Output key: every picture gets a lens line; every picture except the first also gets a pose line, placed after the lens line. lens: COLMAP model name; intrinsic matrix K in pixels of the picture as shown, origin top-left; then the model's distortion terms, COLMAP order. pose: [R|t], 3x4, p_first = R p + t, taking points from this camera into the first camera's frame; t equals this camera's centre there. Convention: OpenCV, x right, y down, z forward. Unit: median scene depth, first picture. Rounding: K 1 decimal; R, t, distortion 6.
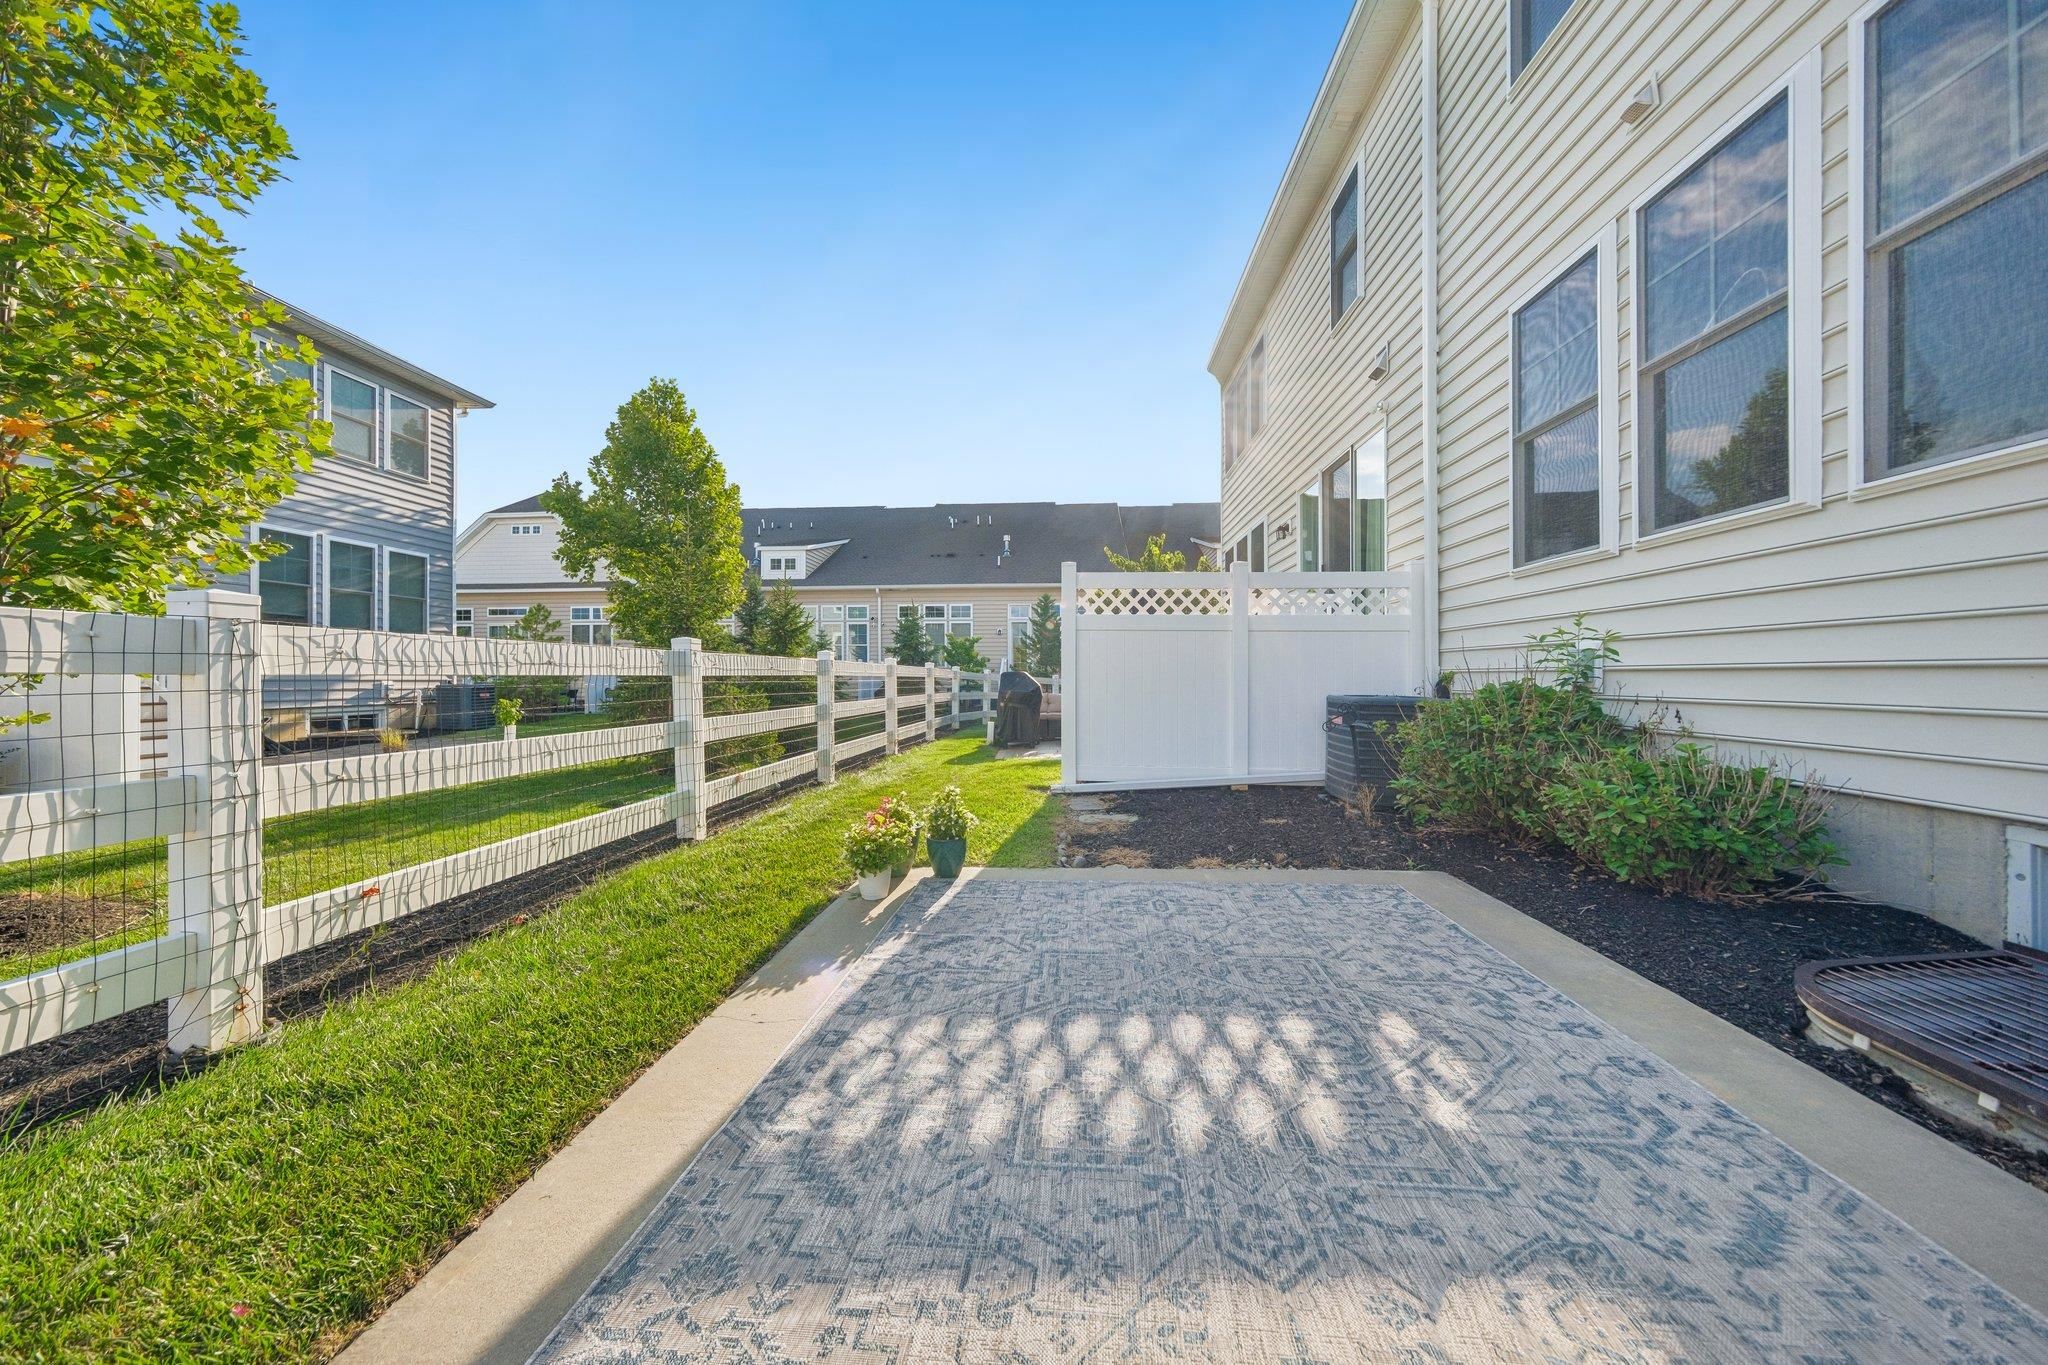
lens RADIAL K [[700.9, 0, 1024.3], [0, 700.9, 675.3], [0, 0, 1]] dist [-0.001023, 0.002903]
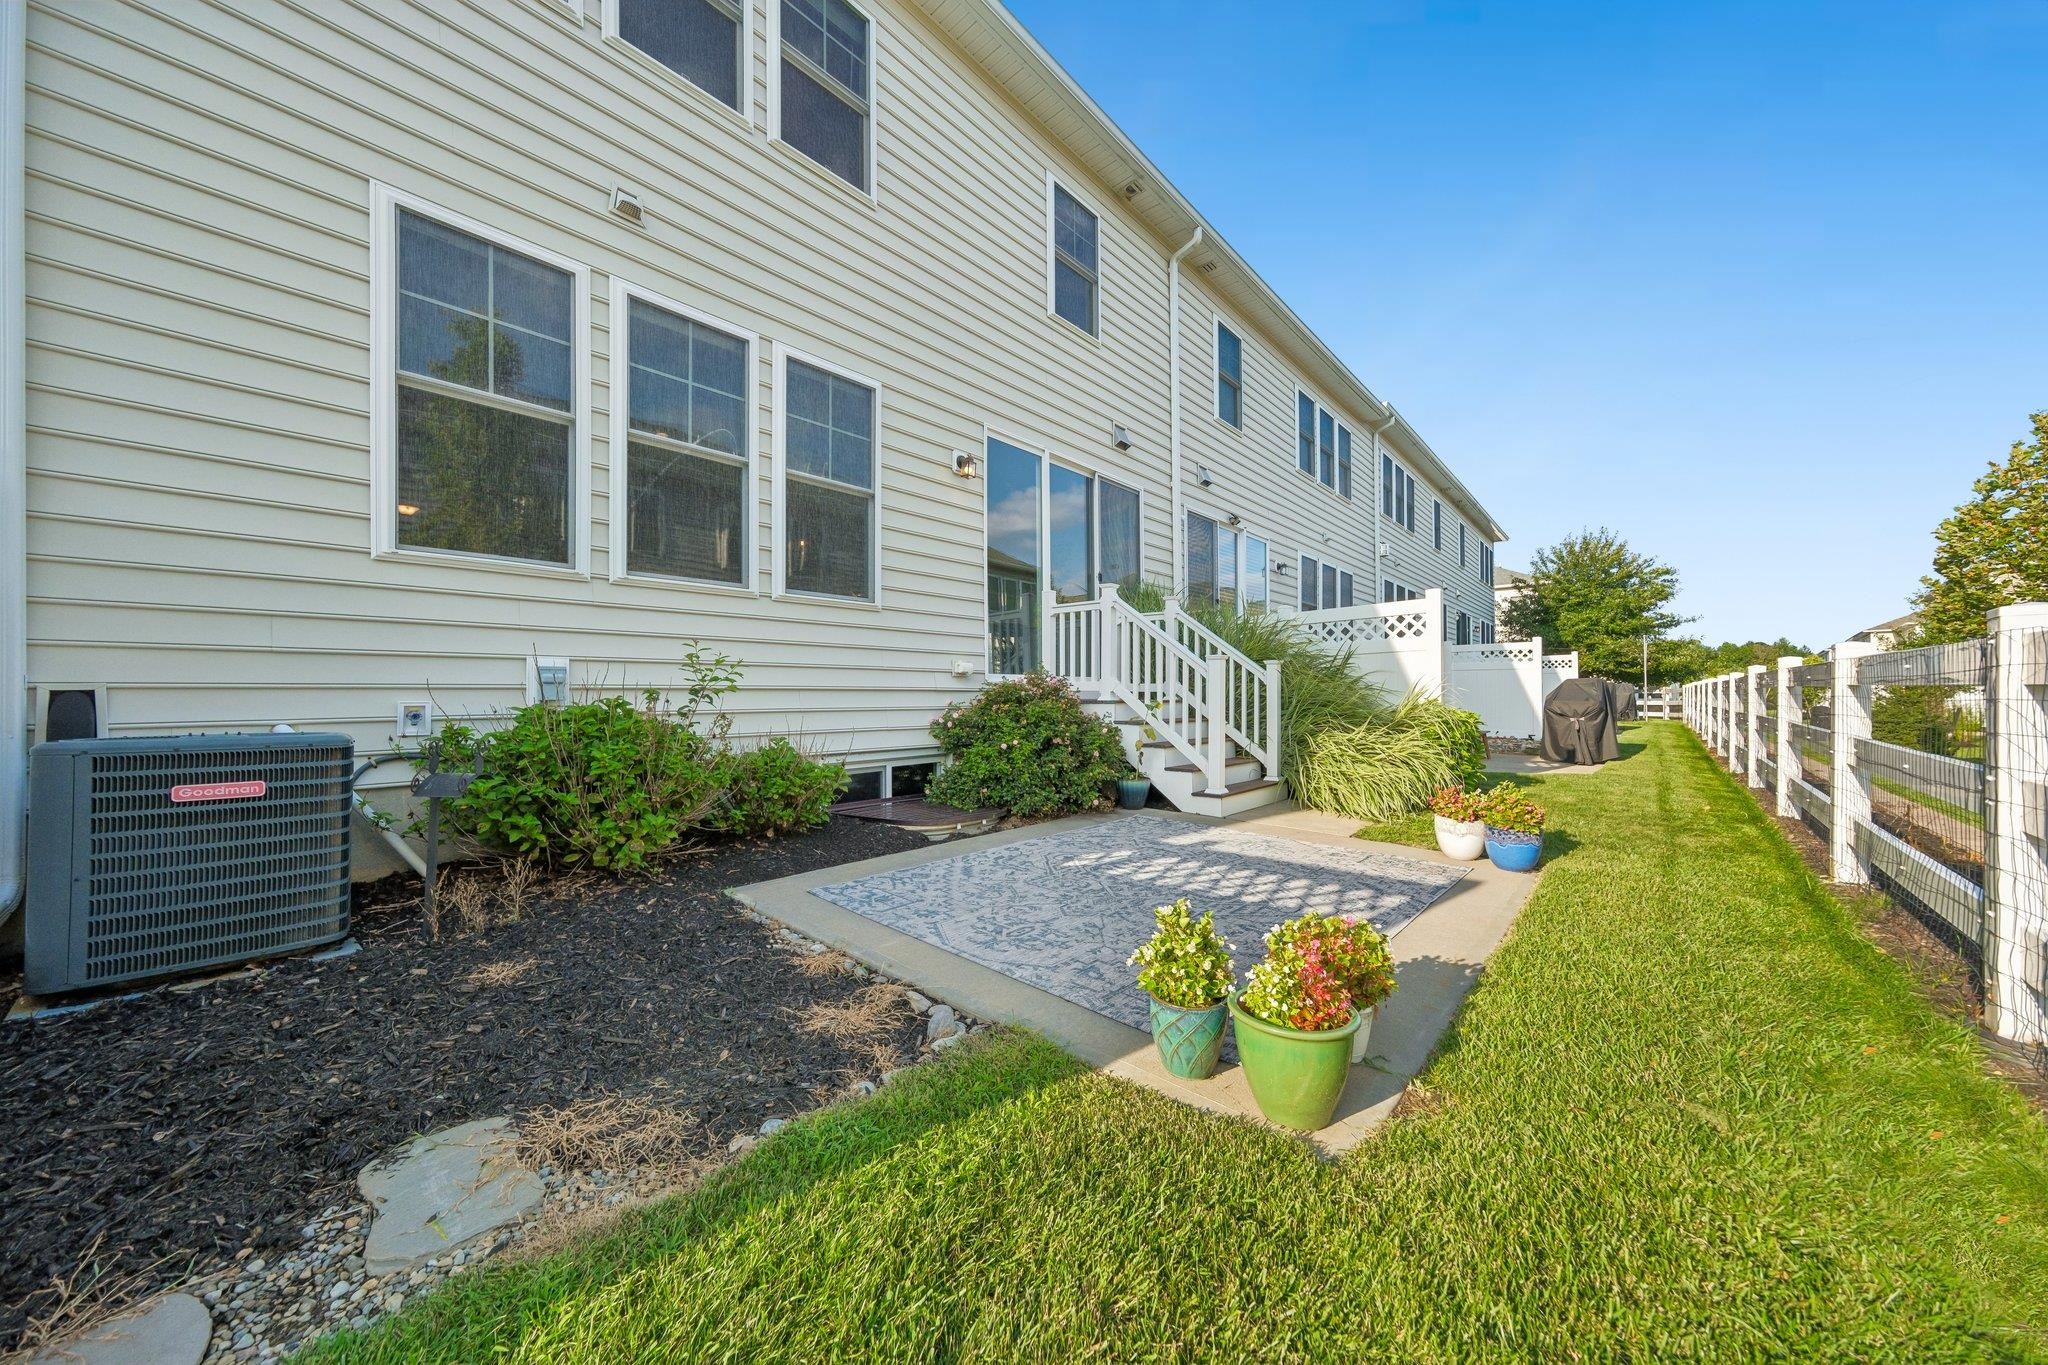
lens RADIAL K [[687.5, 0, 998.1], [0, 687.5, 690.5], [0, 0, 1]] dist [0.000599, 0.000028]
pose [[-0.763641, 0.000021, 0.645641, -0.454160], [-0.003210, 0.999988, -0.003829, -0.001825], [-0.645633, -0.004997, -0.763632, 2.009426]]
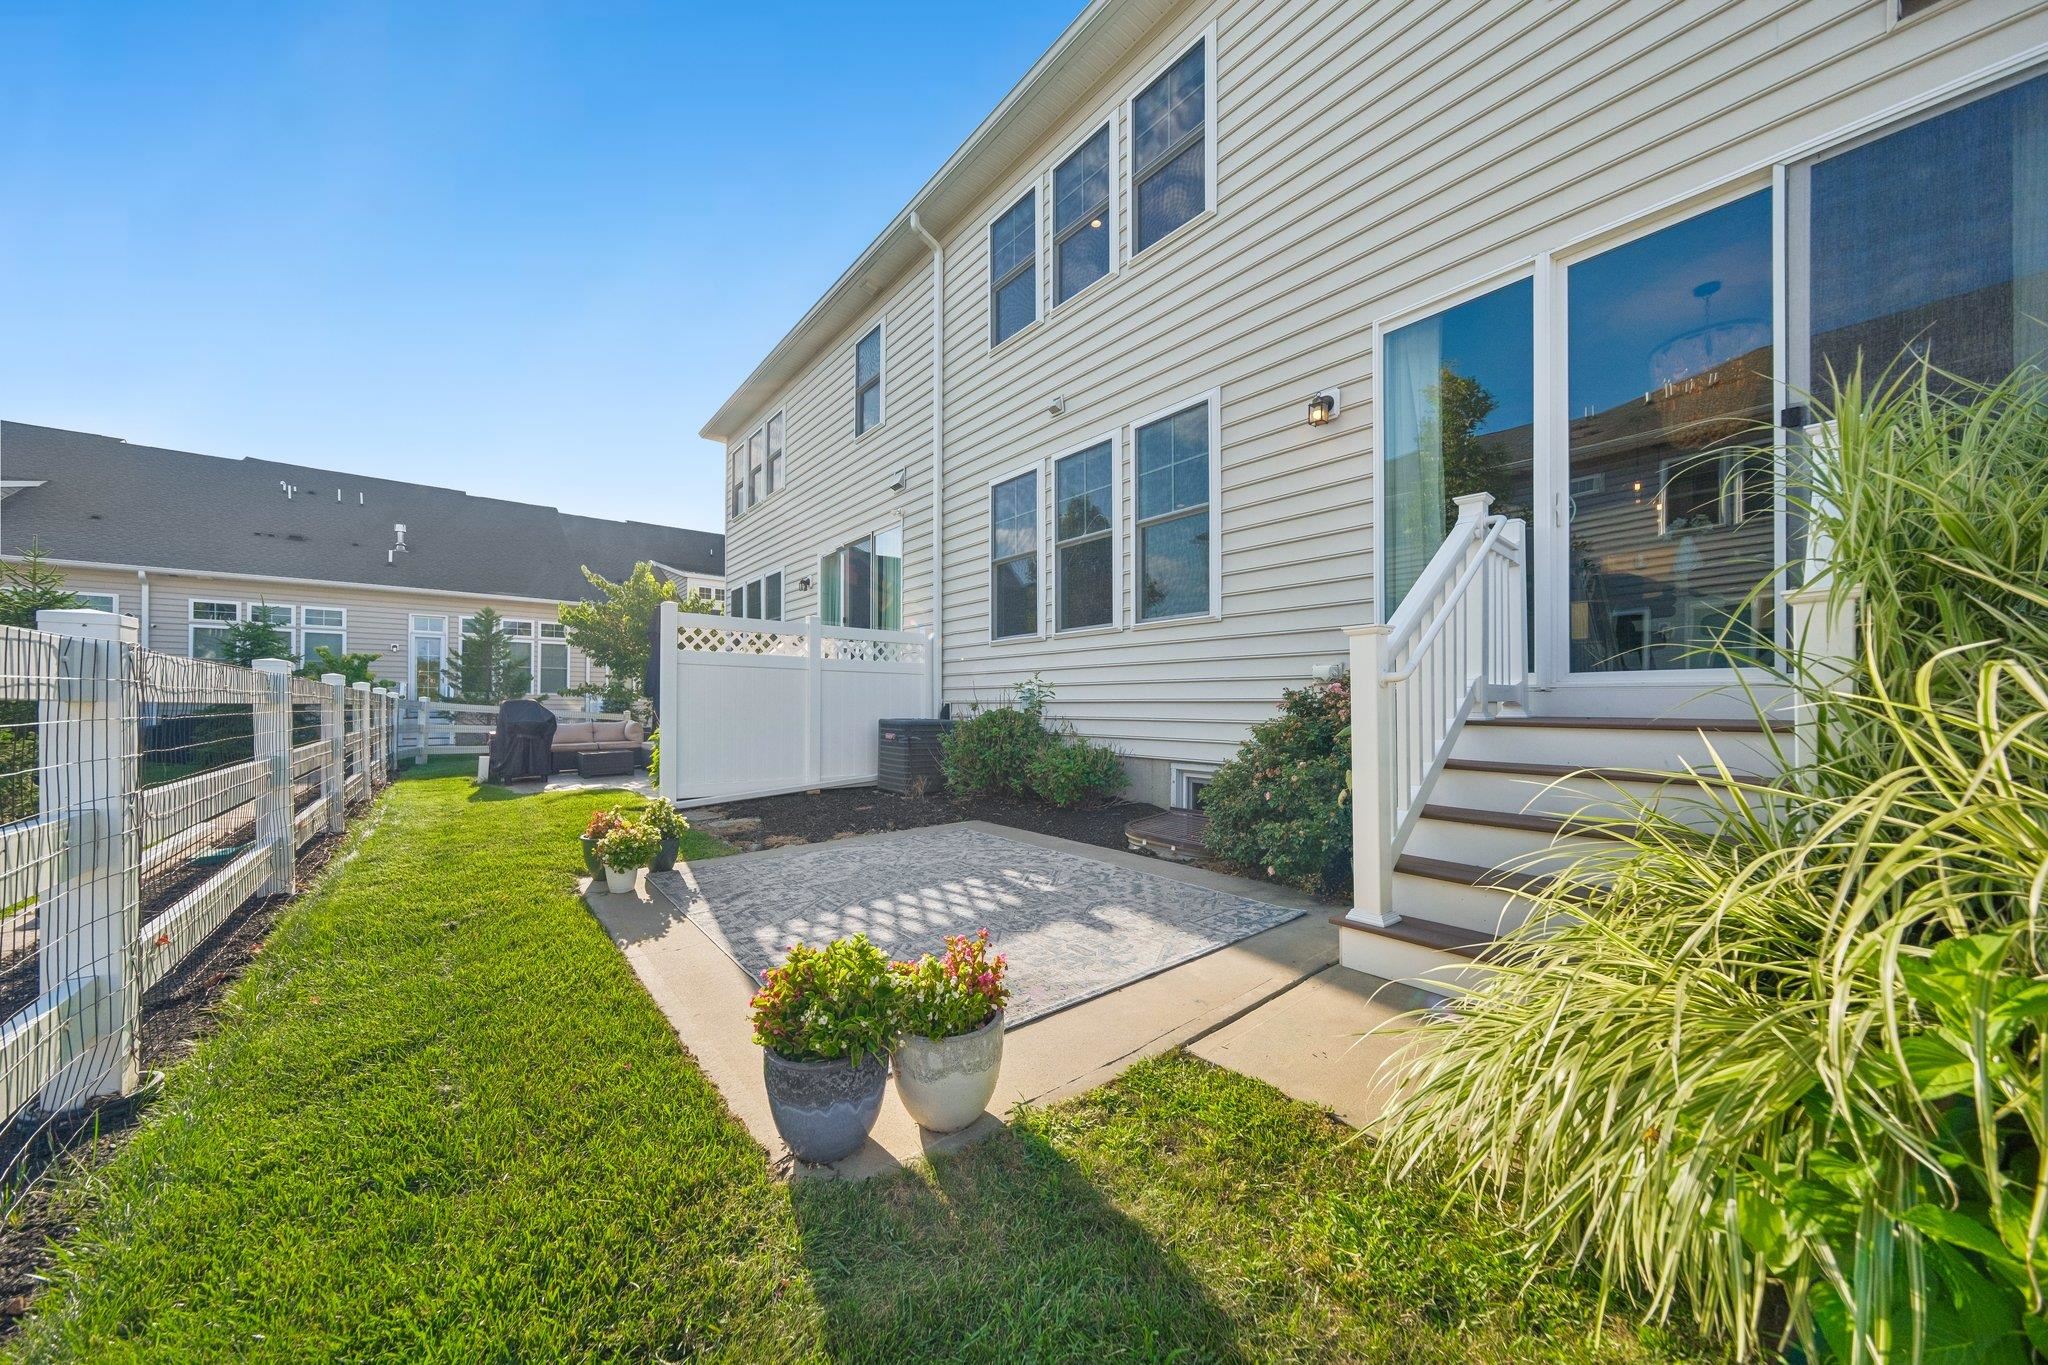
lens RADIAL K [[677.9, 0, 1028.2], [0, 677.9, 706.3], [0, 0, 1]] dist [-0.000134, -0.000004]
pose [[0.715914, 0.000625, 0.698189, -0.629918], [-0.002648, 0.999995, 0.001819, -0.000512], [-0.698184, -0.003151, 0.715912, -0.362408]]
